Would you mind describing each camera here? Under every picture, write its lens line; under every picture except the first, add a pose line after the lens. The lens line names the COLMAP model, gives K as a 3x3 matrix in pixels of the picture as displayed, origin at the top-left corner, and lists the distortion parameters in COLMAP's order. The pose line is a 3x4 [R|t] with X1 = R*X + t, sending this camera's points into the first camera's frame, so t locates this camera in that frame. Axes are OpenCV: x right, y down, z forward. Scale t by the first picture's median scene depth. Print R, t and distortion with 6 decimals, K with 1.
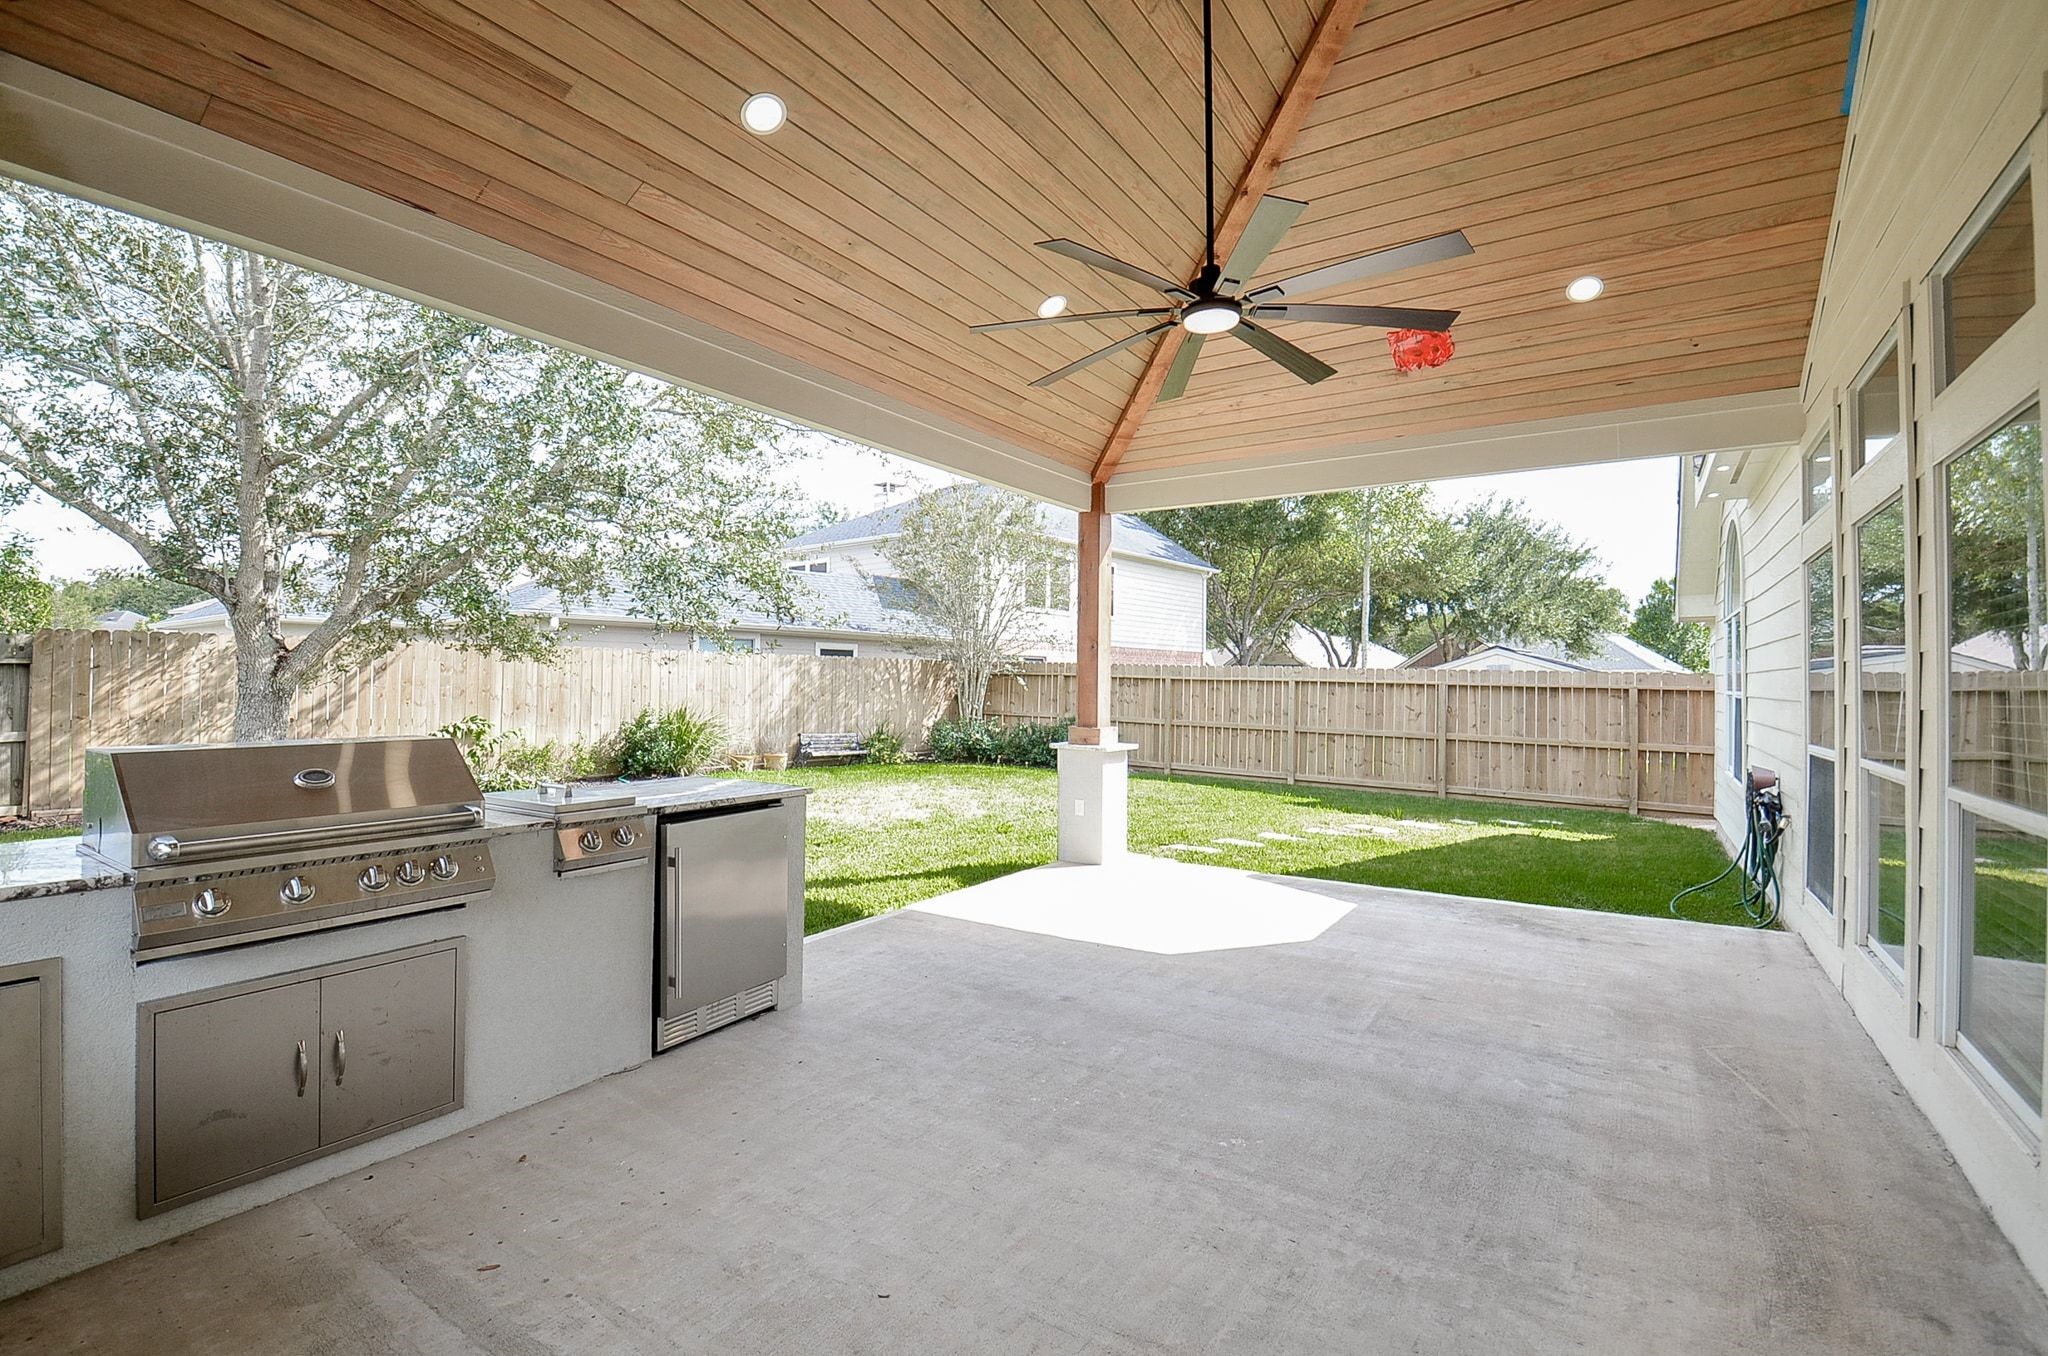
lens RADIAL K [[915.7, 0, 960.0], [0, 915.7, 675.2], [0, 0, 1]] dist [0.000720, -0.020957]
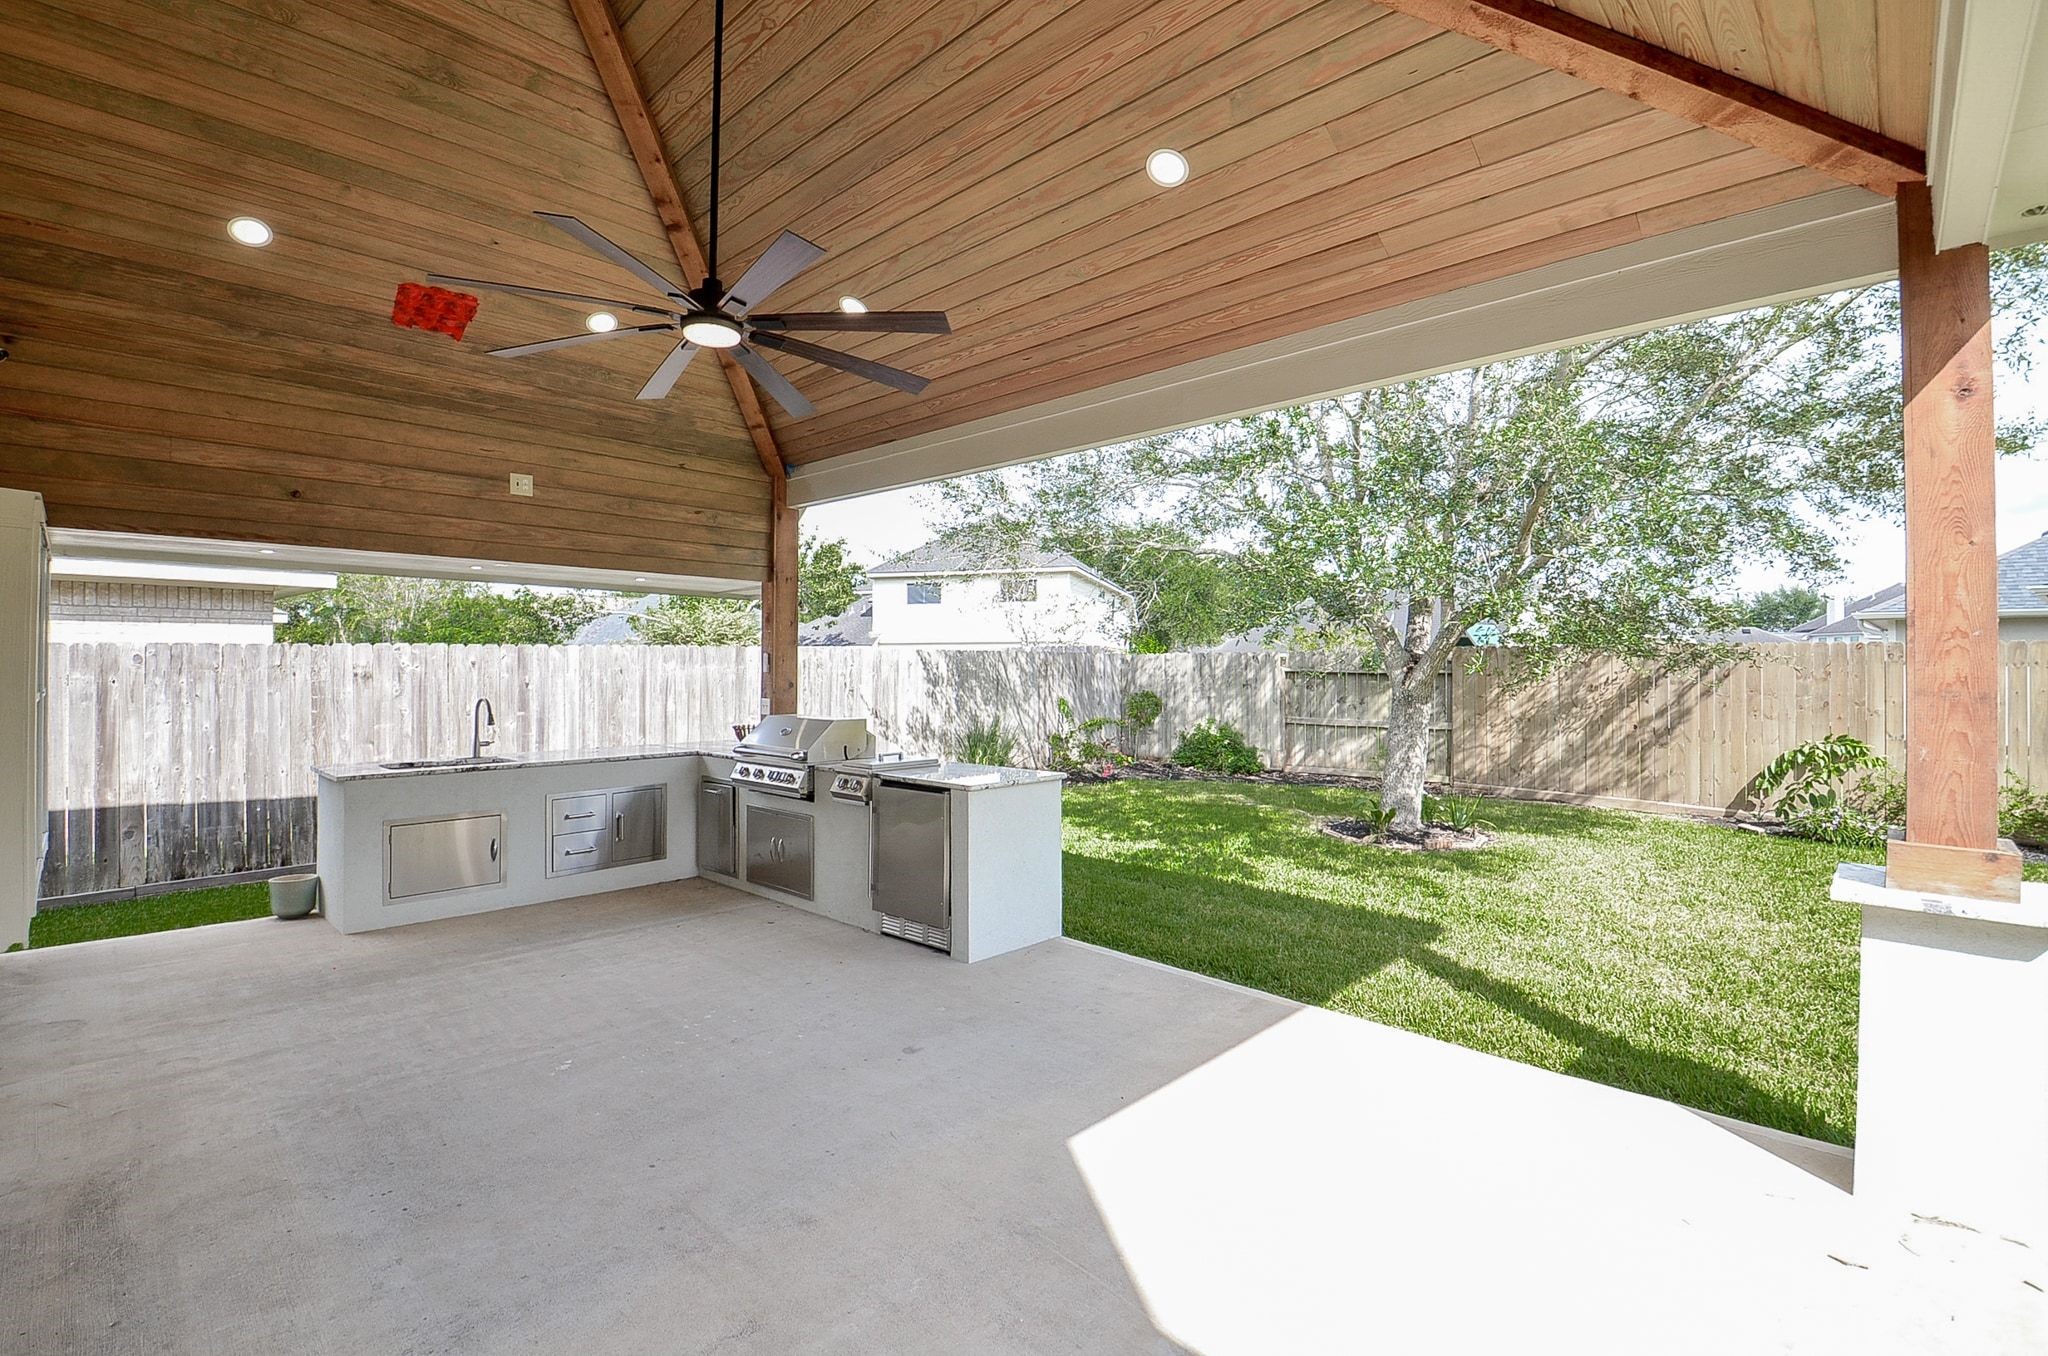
lens RADIAL K [[911.6, 0, 1012.3], [0, 911.6, 659.2], [0, 0, 1]] dist [0.010605, -0.020409]
pose [[-0.135817, -0.020243, -0.990527, 0.235291], [0.002903, 0.999779, -0.020830, -0.004686], [0.990730, -0.005705, -0.135728, 0.283313]]
